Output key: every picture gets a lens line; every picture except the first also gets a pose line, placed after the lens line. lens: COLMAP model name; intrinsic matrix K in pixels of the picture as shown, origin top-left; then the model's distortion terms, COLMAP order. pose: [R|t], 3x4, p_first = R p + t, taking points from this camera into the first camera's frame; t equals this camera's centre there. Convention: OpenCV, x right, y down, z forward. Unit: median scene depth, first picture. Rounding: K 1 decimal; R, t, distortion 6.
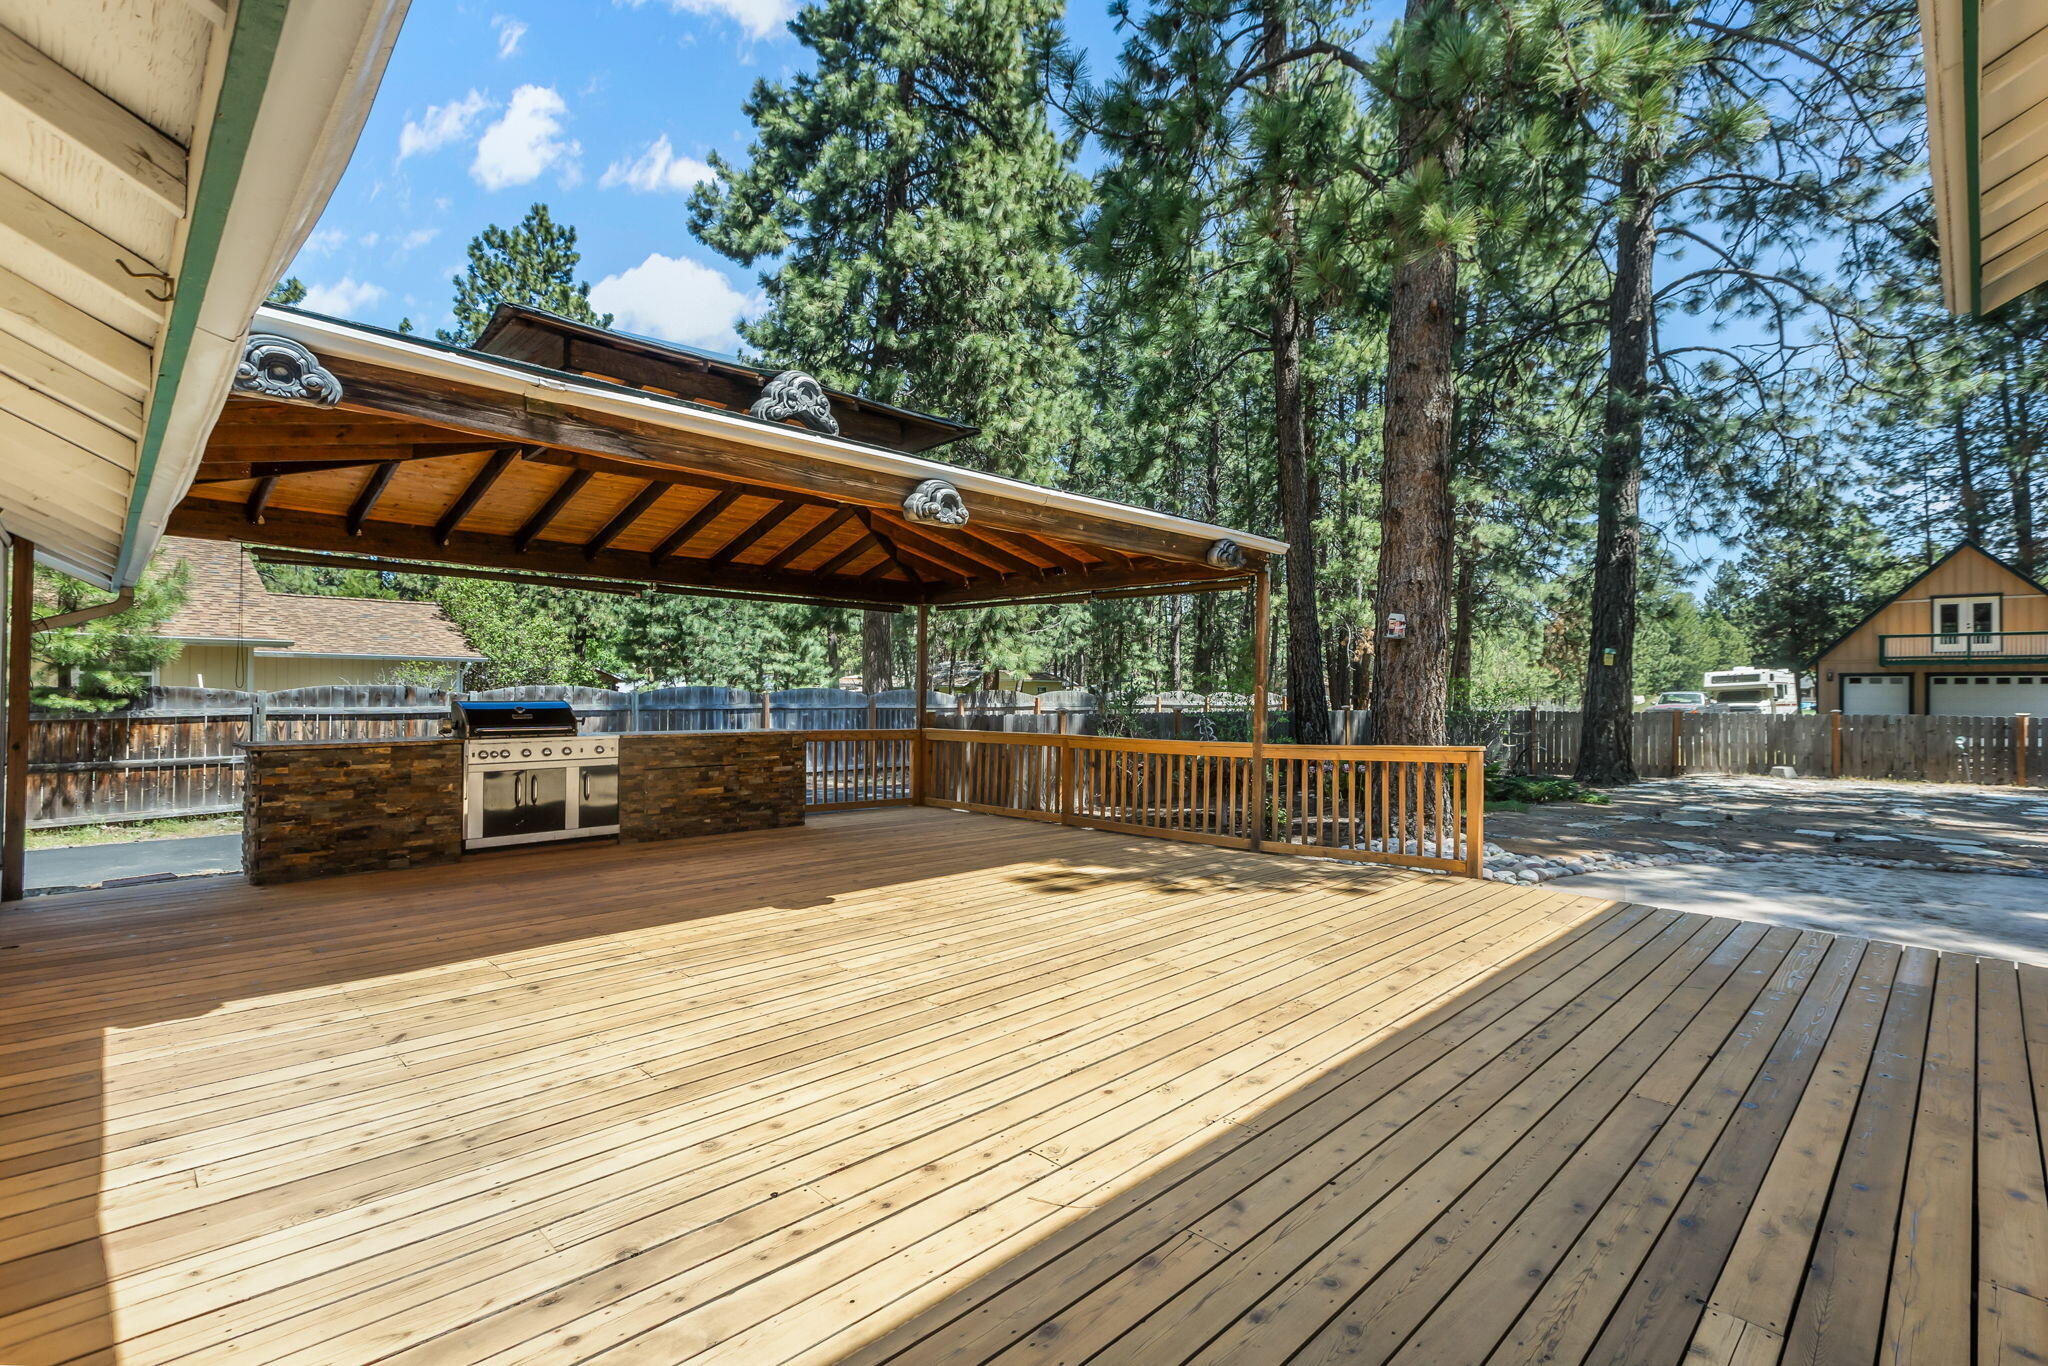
lens RADIAL K [[945.8, 0, 1029.0], [0, 945.8, 691.6], [0, 0, 1]] dist [0.004893, -0.000130]
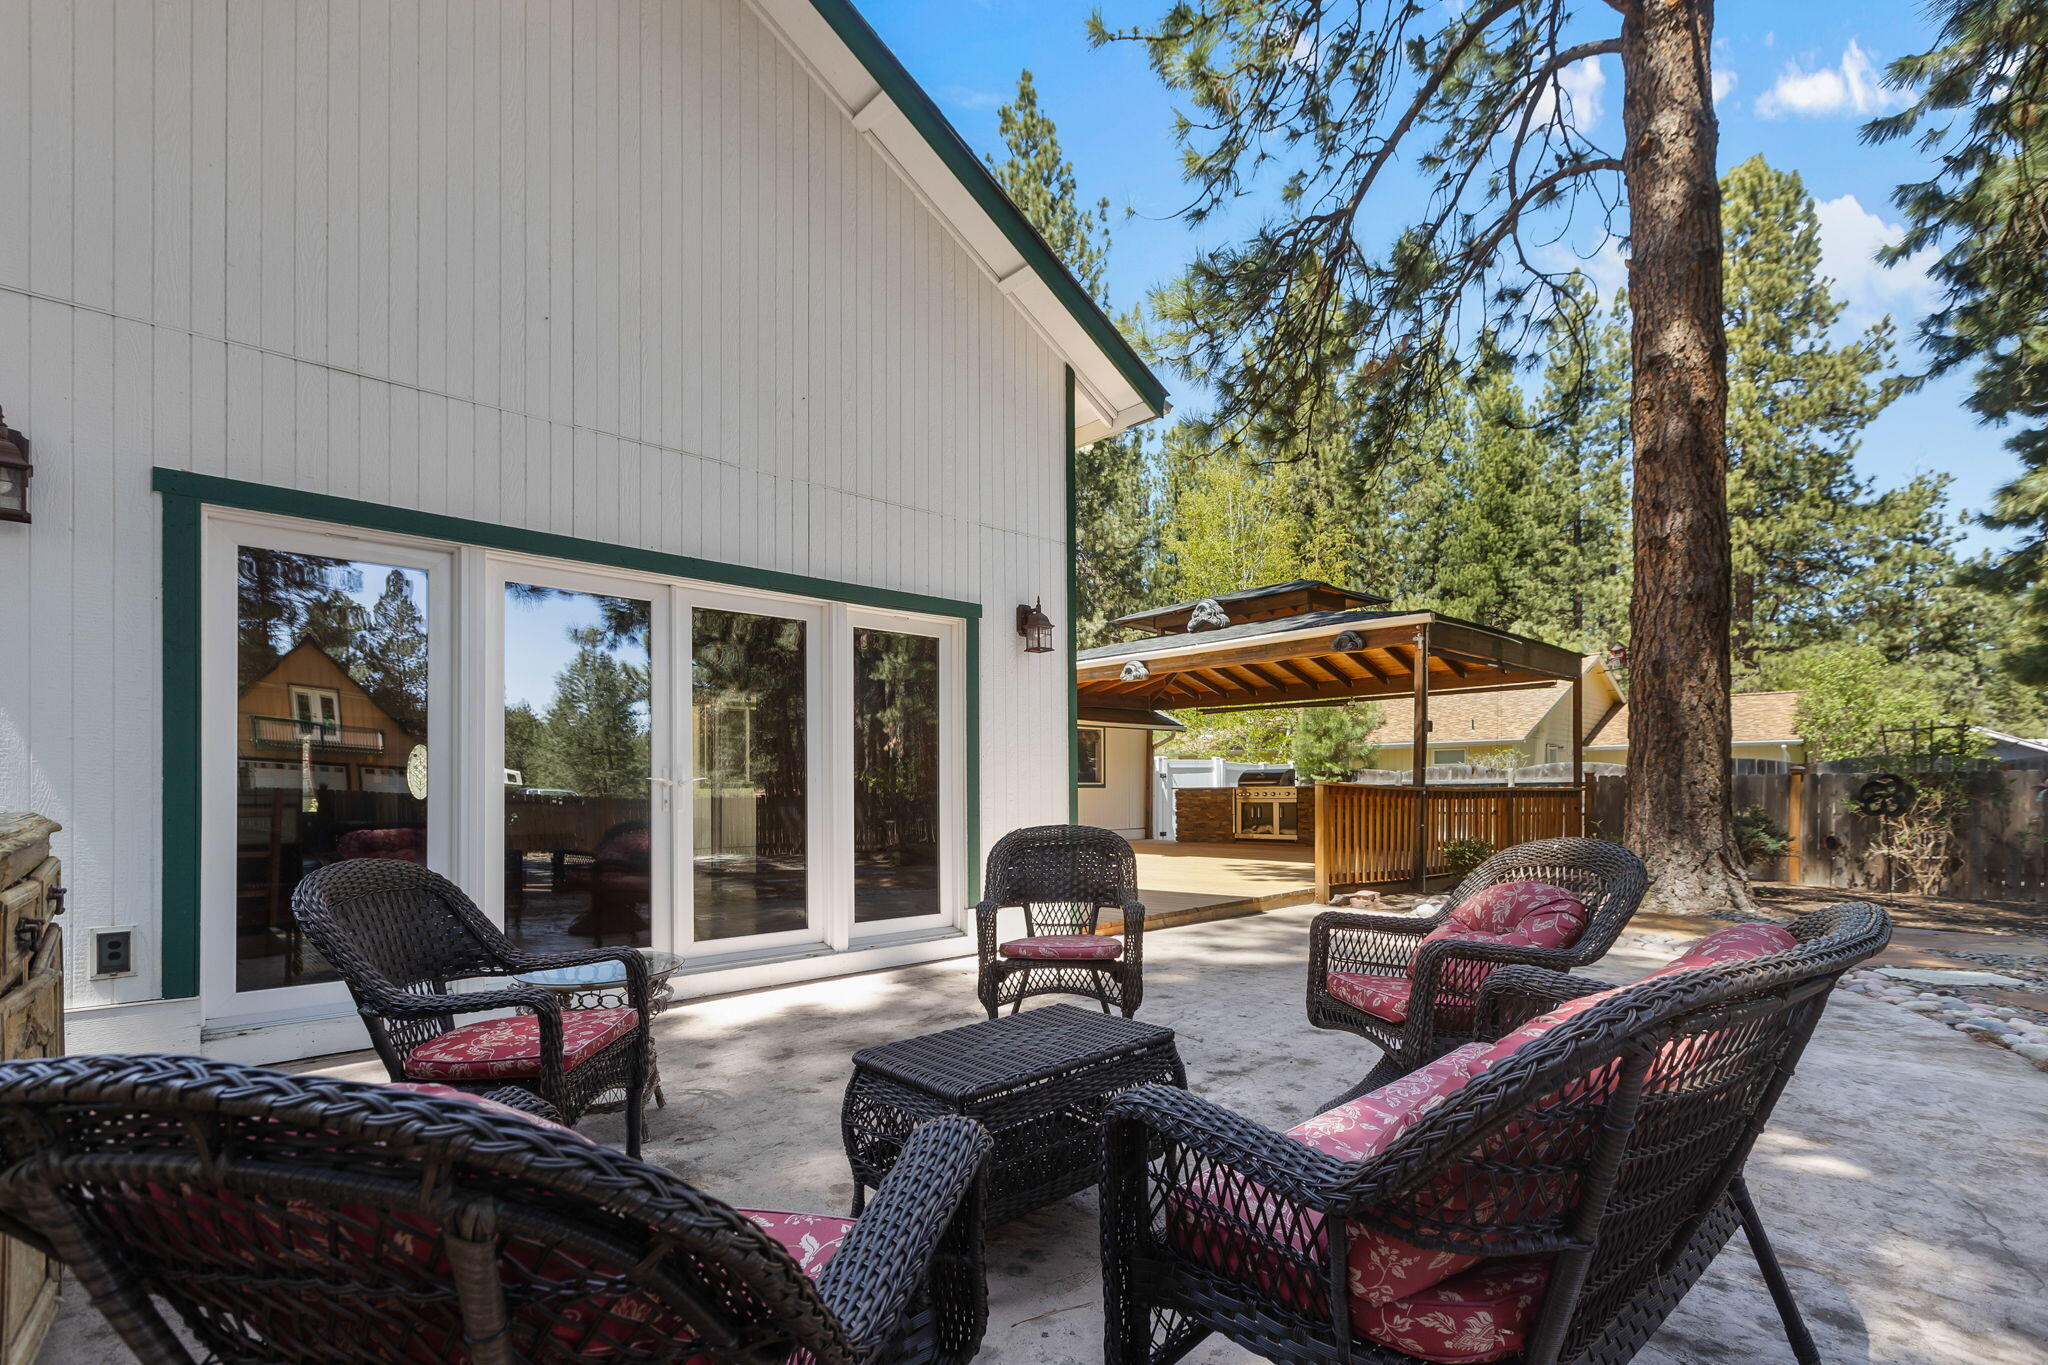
lens RADIAL K [[945.8, 0, 1012.0], [0, 945.8, 791.0], [0, 0, 1]] dist [0.004893, -0.000130]
pose [[-0.066230, -0.006015, -0.997786, 2.257081], [0.004761, 0.999969, -0.006344, 0.101191], [0.997793, -0.005171, -0.066199, 0.911101]]
